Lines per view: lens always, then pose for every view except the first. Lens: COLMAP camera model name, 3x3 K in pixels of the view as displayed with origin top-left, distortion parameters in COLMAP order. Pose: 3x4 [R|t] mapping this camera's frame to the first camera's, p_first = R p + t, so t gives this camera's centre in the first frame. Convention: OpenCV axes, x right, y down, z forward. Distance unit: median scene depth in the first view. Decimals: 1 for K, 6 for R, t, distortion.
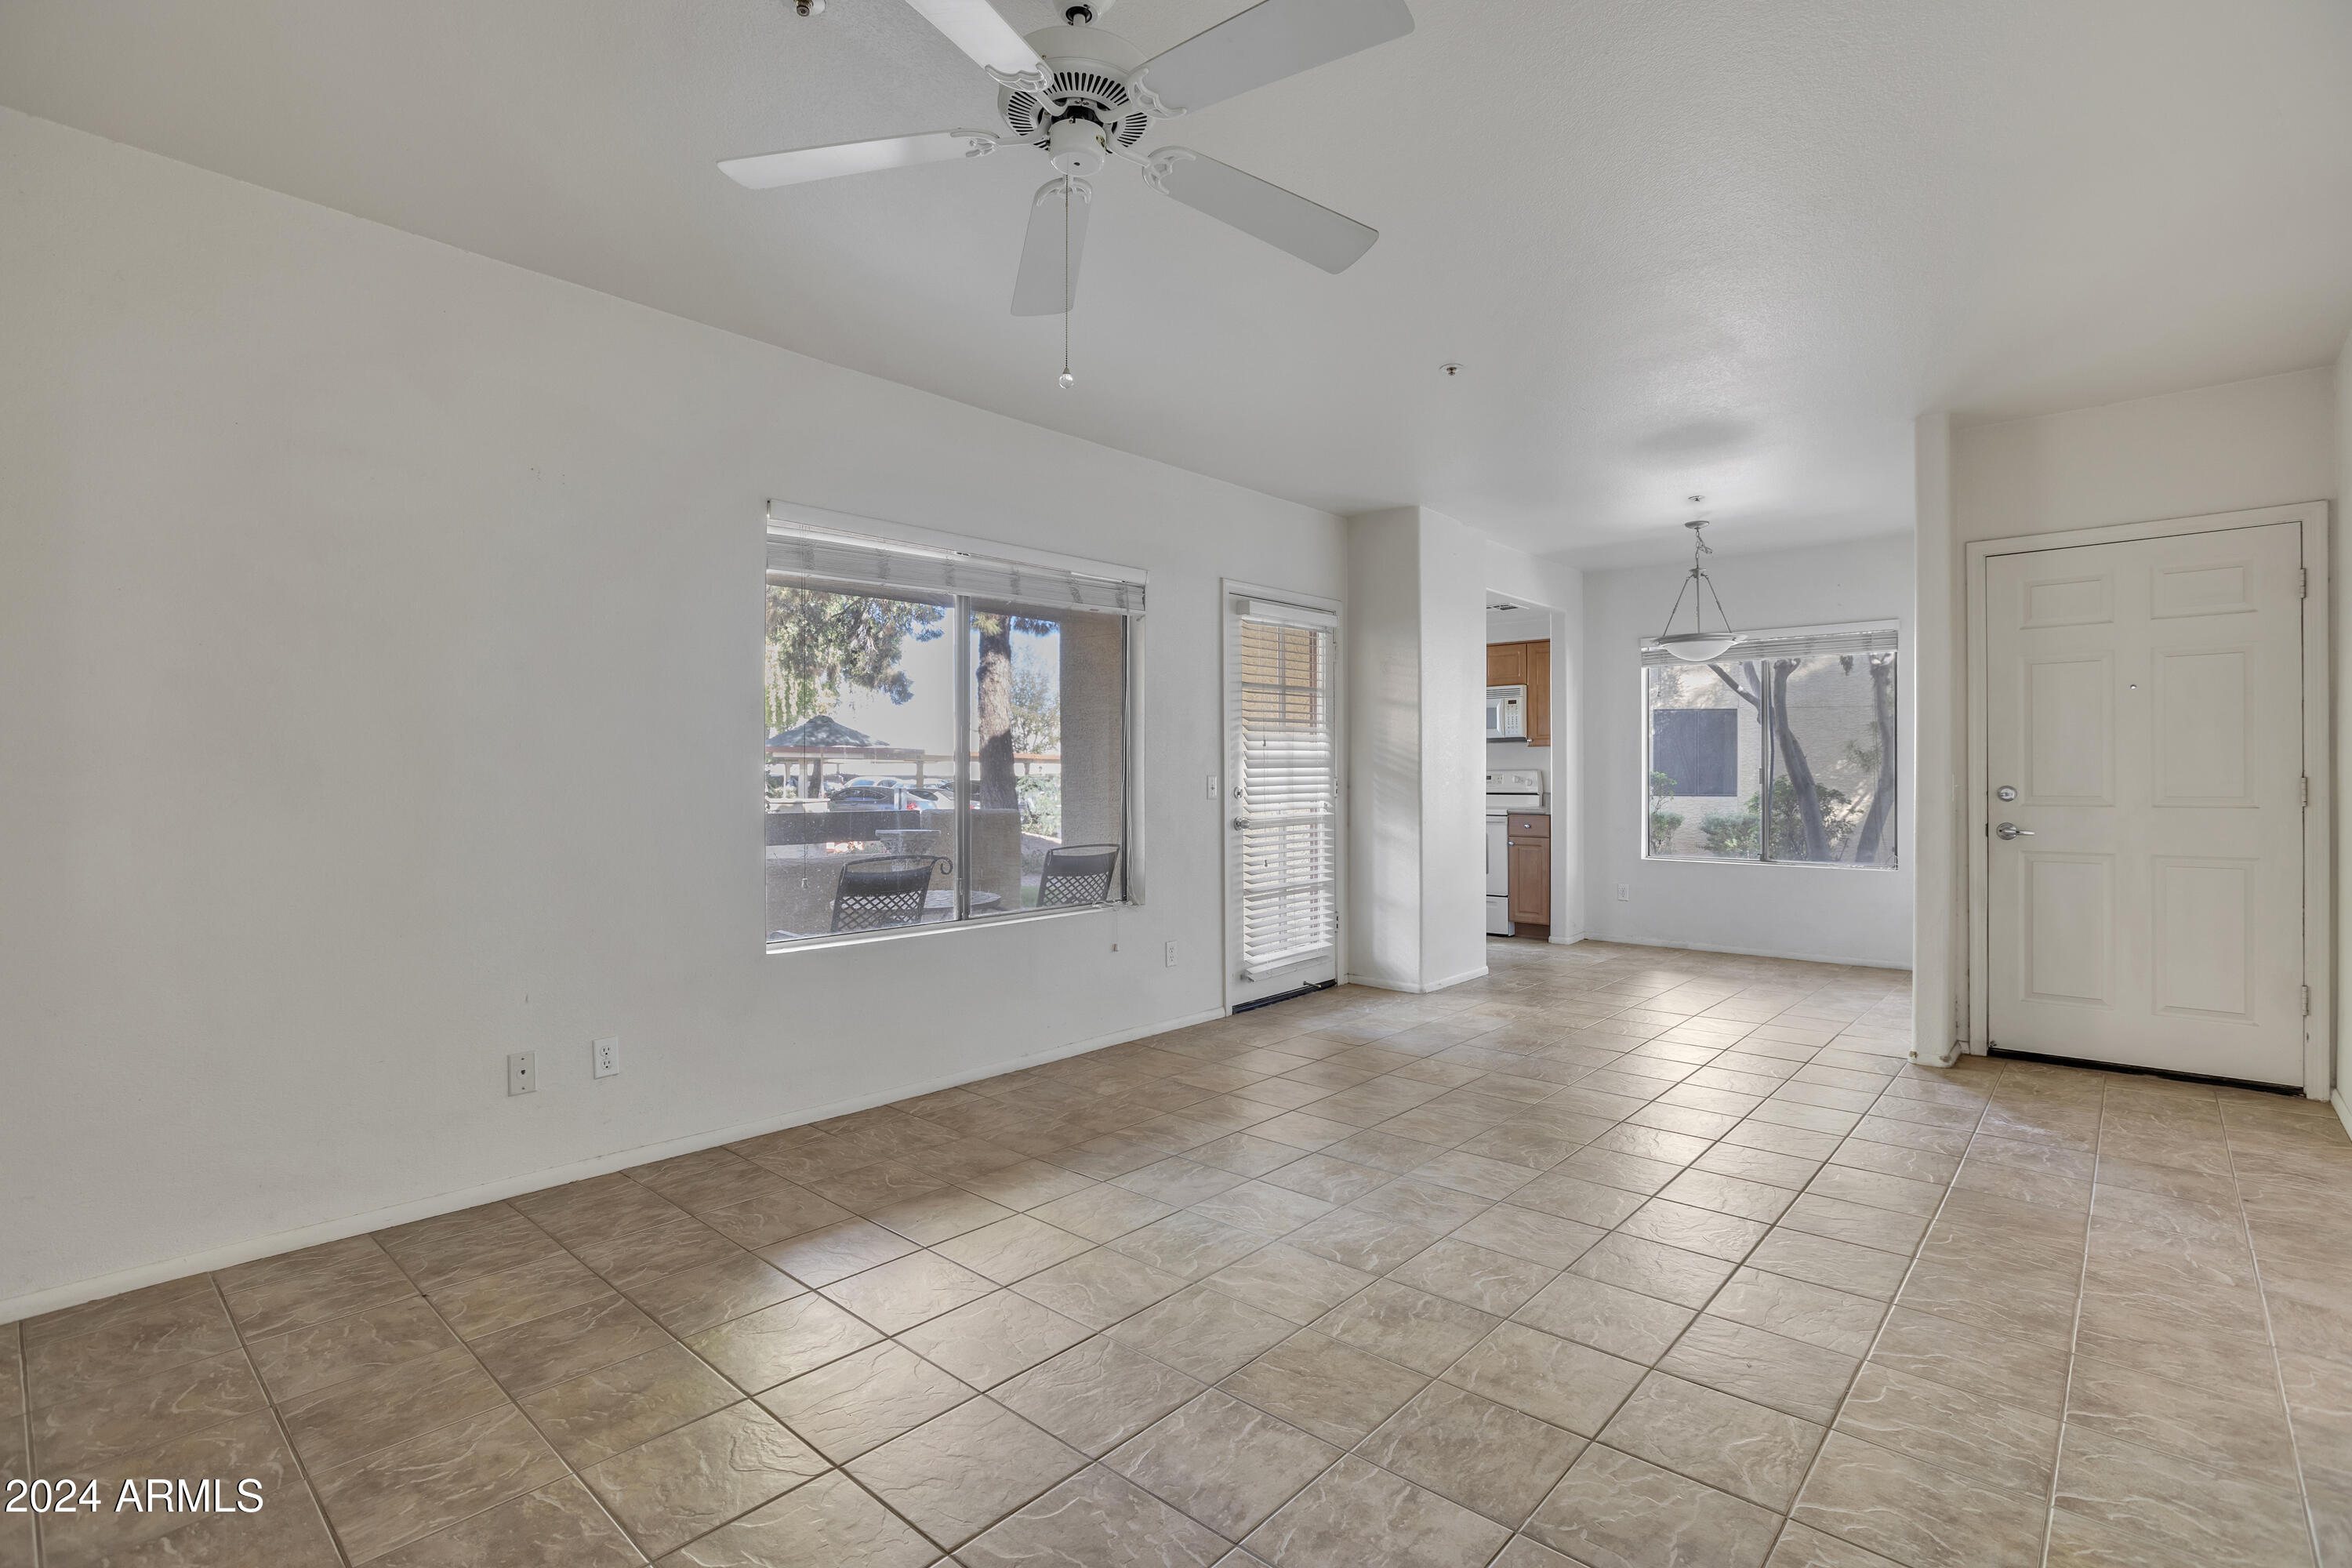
lens RADIAL K [[1096.3, 0, 1176.7], [0, 1096.3, 767.8], [0, 0, 1]] dist [-0.037511, 0.012274]
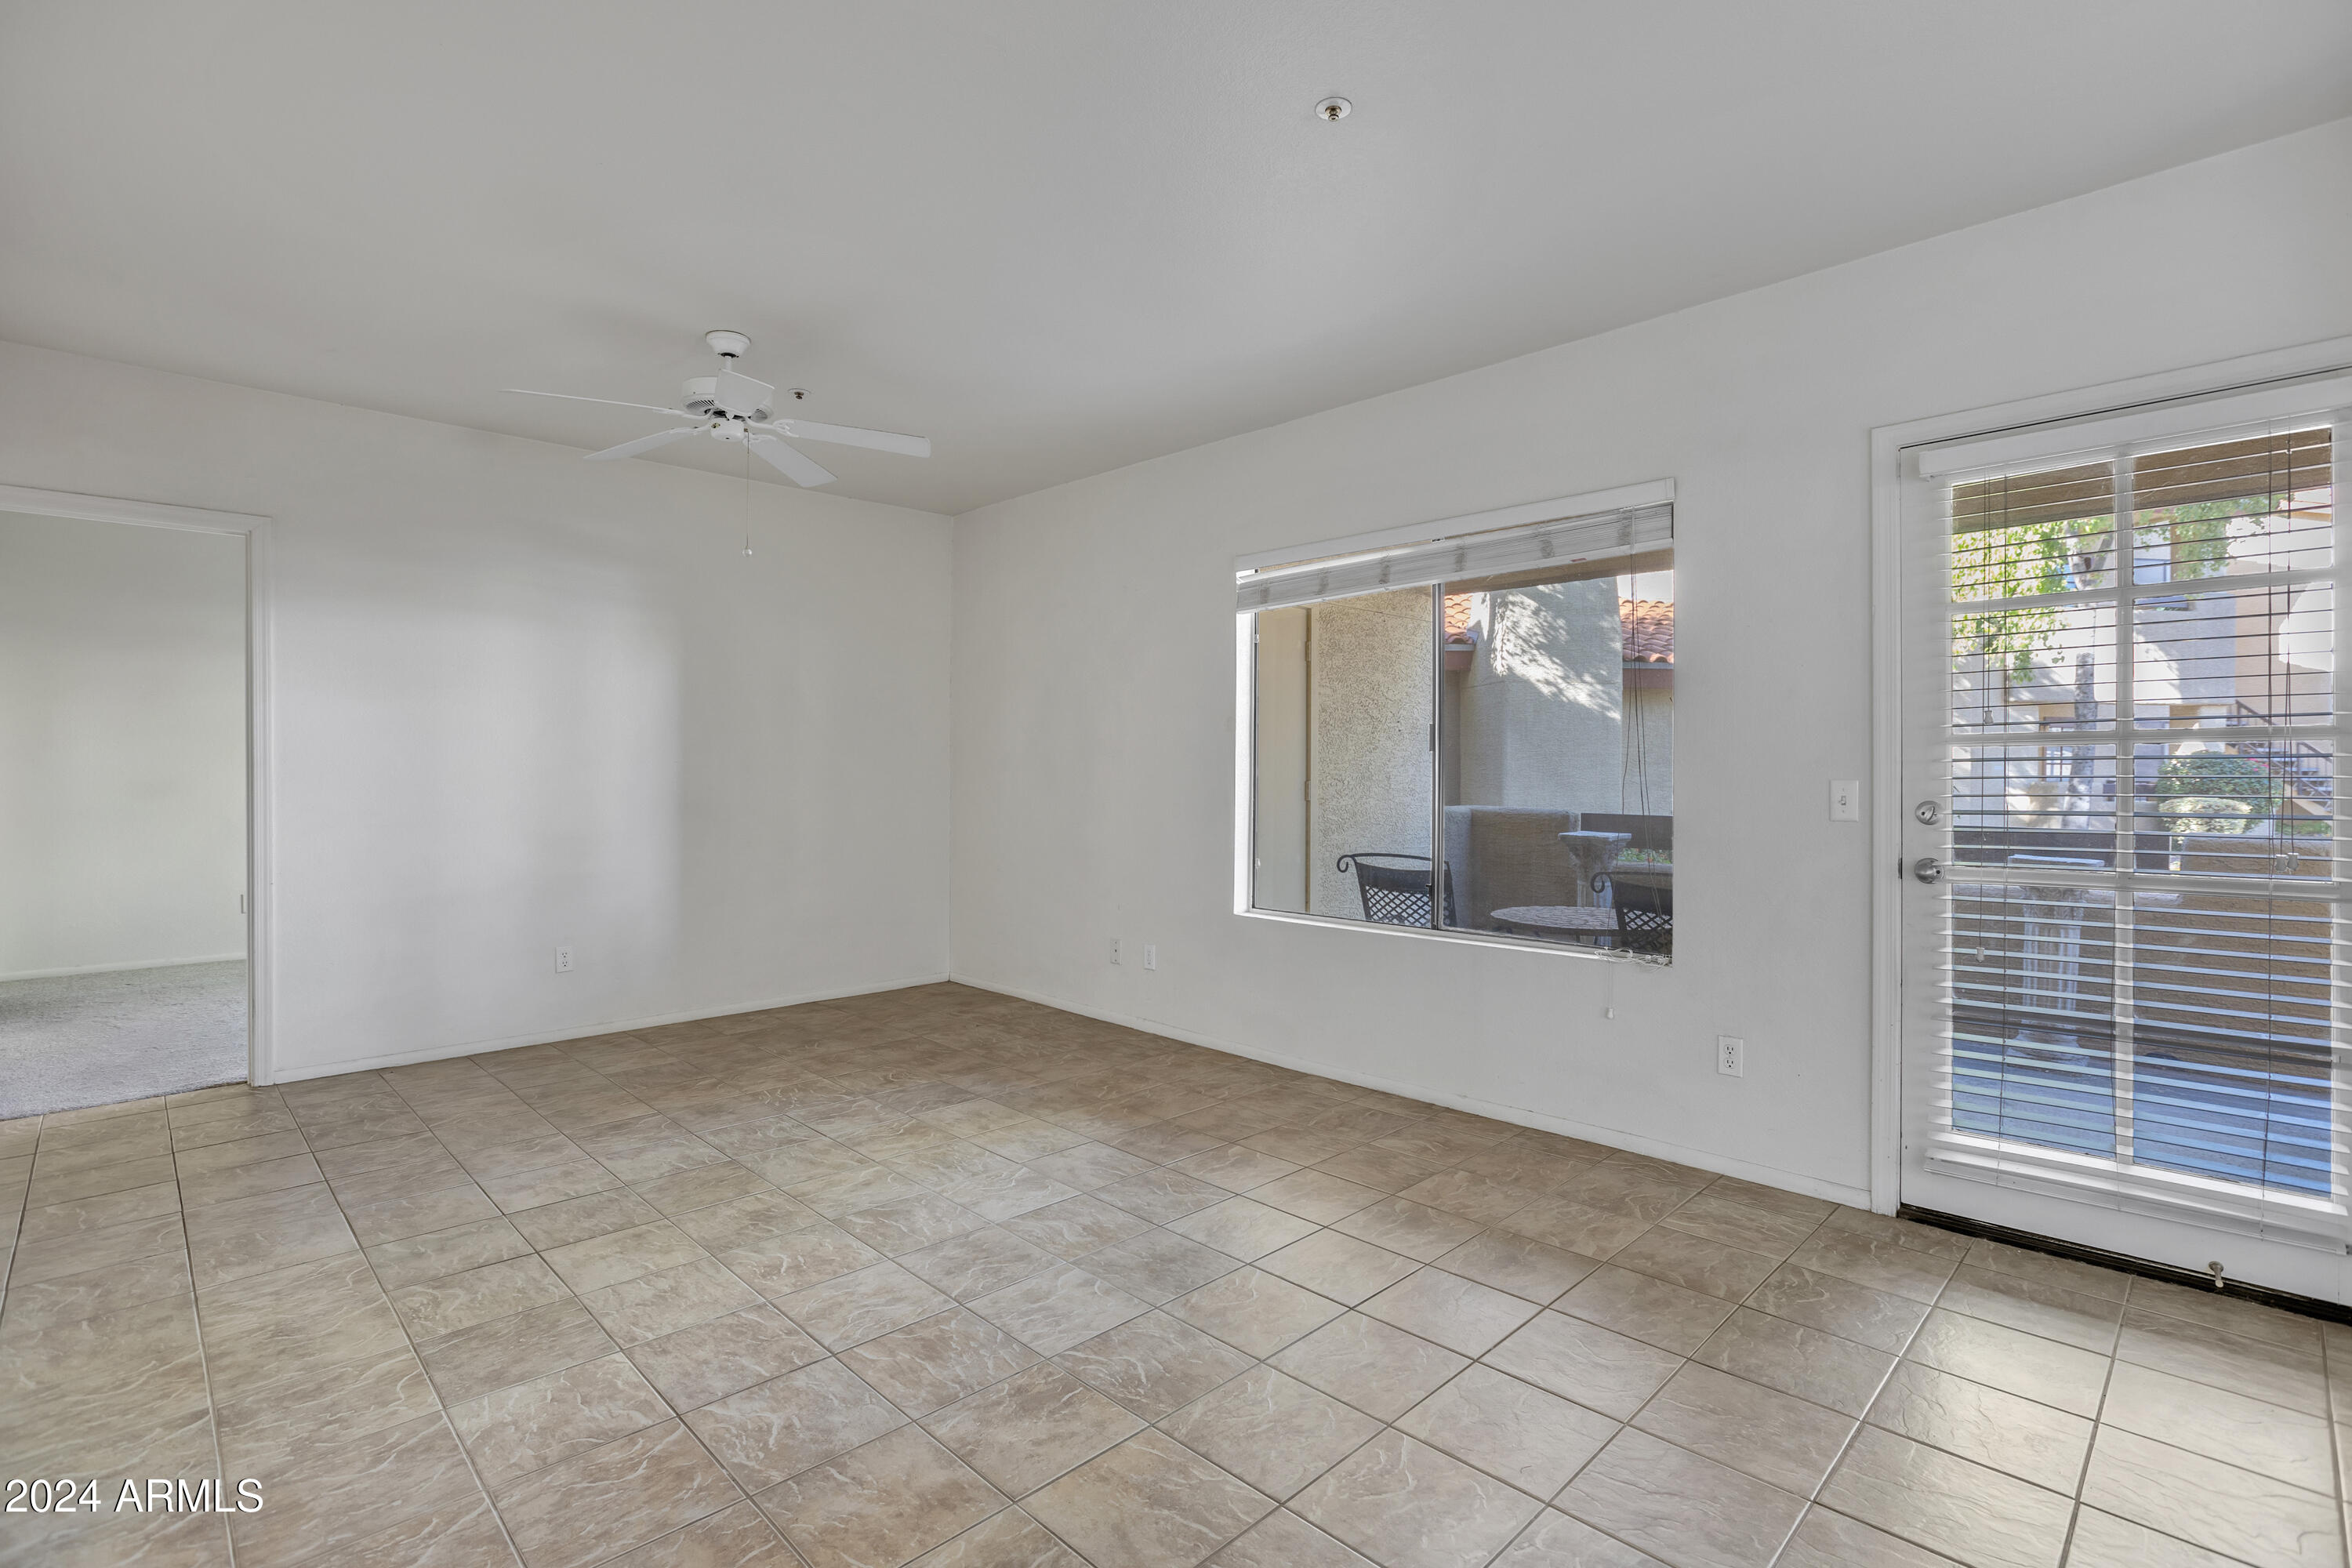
lens RADIAL K [[1096.3, 0, 1176.7], [0, 1096.3, 767.8], [0, 0, 1]] dist [-0.037511, 0.012274]
pose [[-0.058141, -0.001457, -0.998307, 1.010674], [0.000702, 0.999999, -0.001500, 0.001636], [0.998308, -0.000788, -0.058140, 1.115706]]
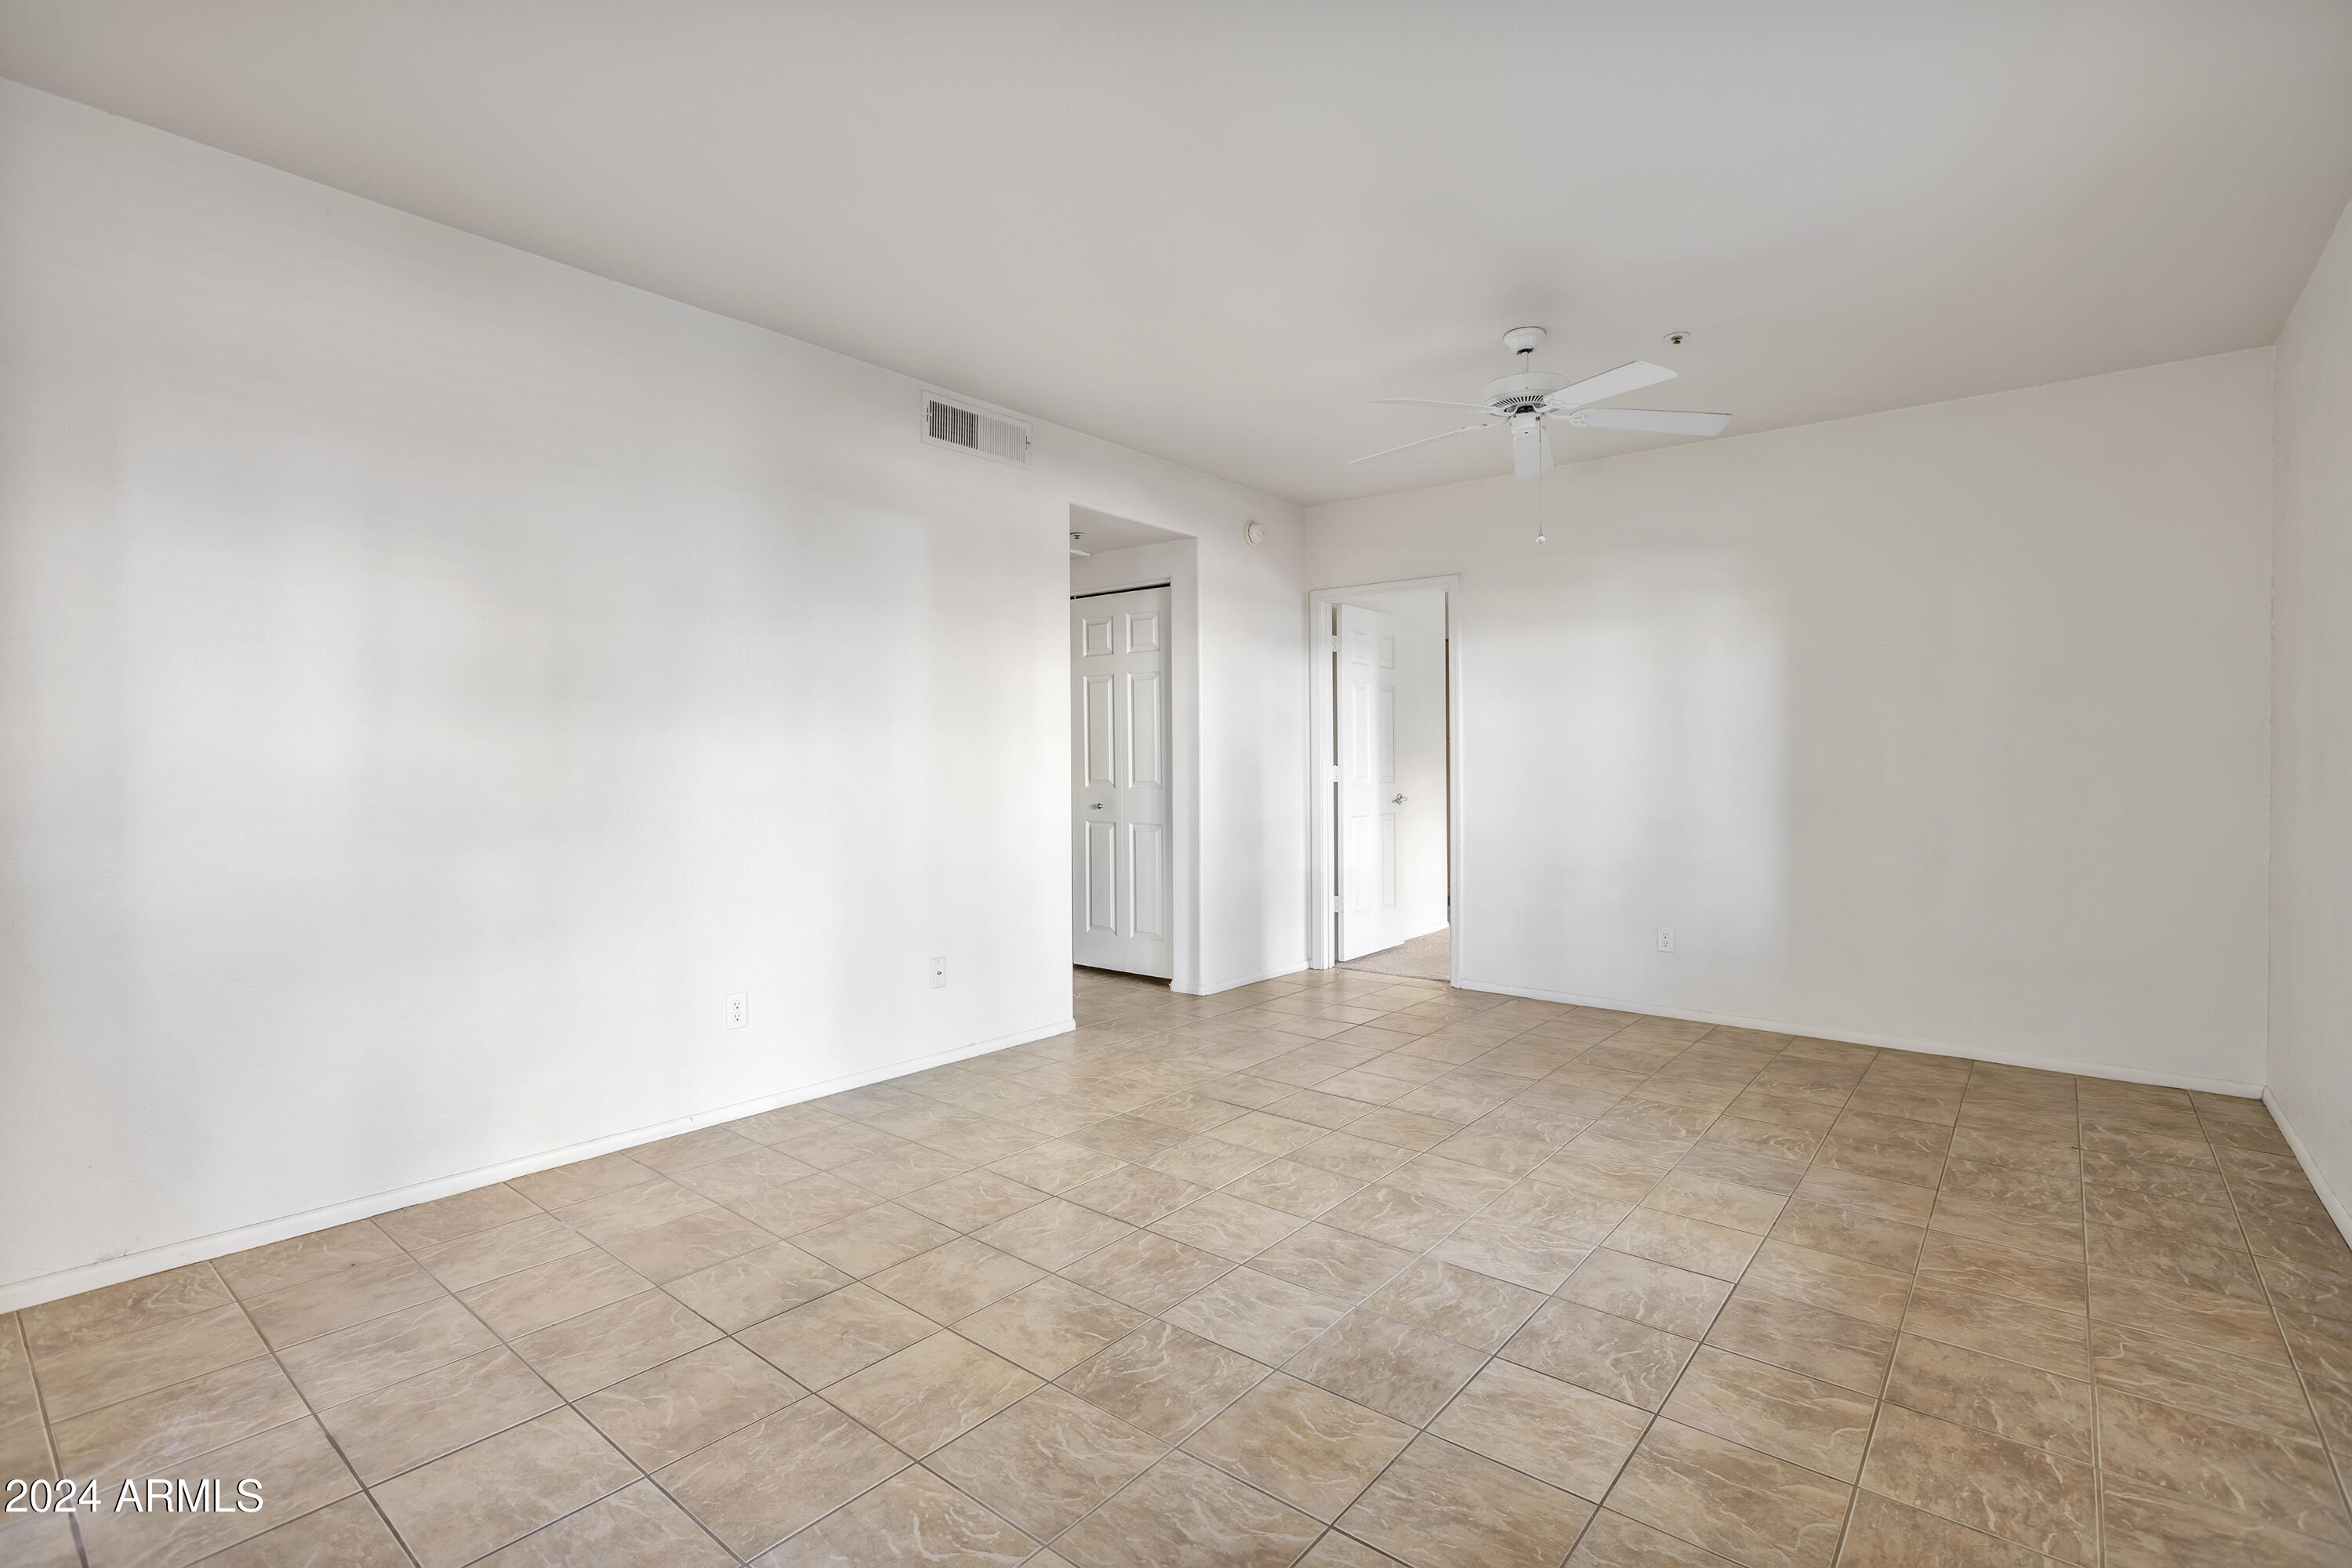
lens RADIAL K [[1087.2, 0, 1174.3], [0, 1087.2, 764.6], [0, 0, 1]] dist [-0.033064, 0.012161]
pose [[-0.999128, -0.000800, -0.041743, 0.355563], [-0.000869, 0.999998, 0.001623, 0.008417], [0.041742, 0.001658, -0.999127, 1.697291]]
